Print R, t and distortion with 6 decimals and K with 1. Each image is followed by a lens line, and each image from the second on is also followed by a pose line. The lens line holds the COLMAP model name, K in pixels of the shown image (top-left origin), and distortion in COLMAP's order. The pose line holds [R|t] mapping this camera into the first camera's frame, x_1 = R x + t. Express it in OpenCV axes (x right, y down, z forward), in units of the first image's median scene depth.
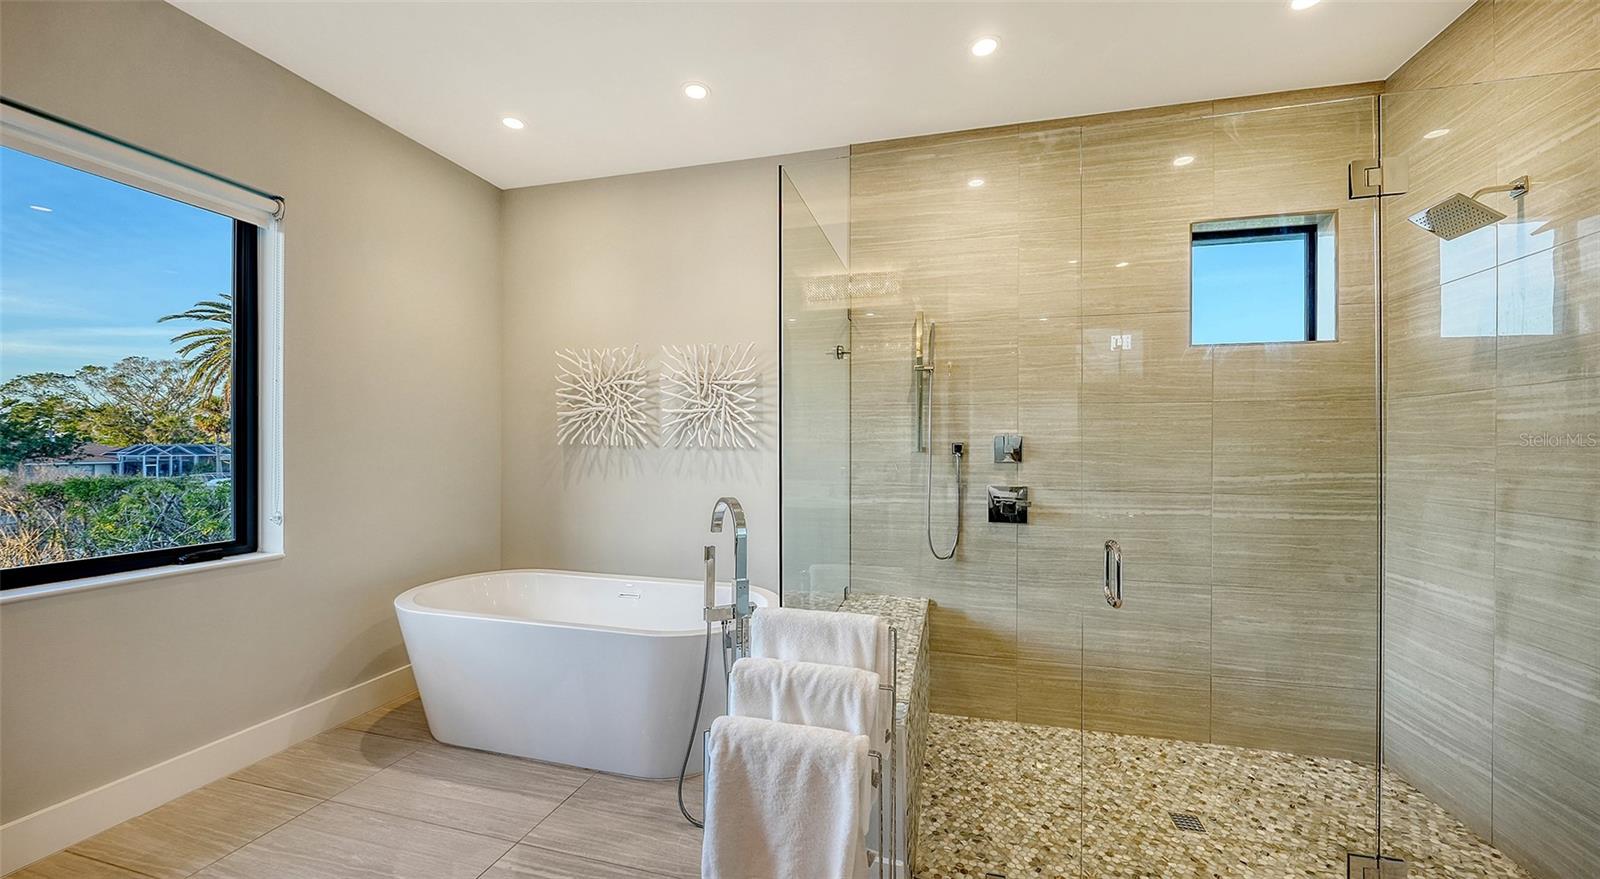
lens RADIAL K [[605.7, 0, 855.3], [0, 605.7, 431.3], [0, 0, 1]] dist [0.000528, 0.000021]
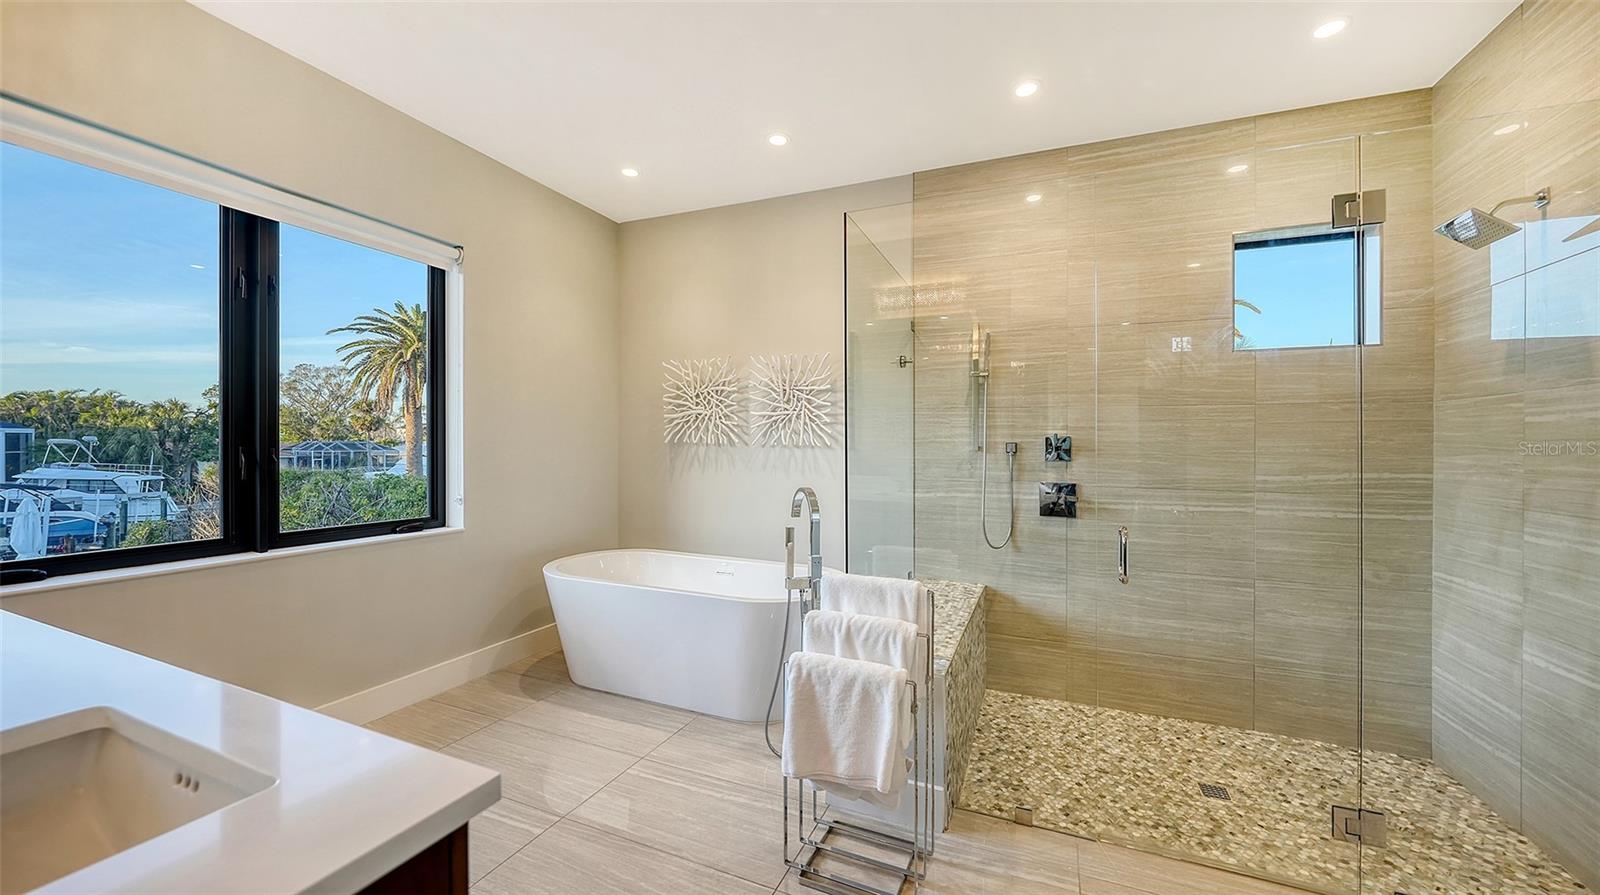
lens RADIAL K [[611.1, 0, 826.2], [0, 611.1, 436.6], [0, 0, 1]] dist [0.041181, -0.000012]
pose [[0.983140, 0.001203, -0.182853, 0.041283], [0.000762, 0.999943, 0.010671, -0.003254], [0.182855, -0.010630, 0.983082, -0.142412]]
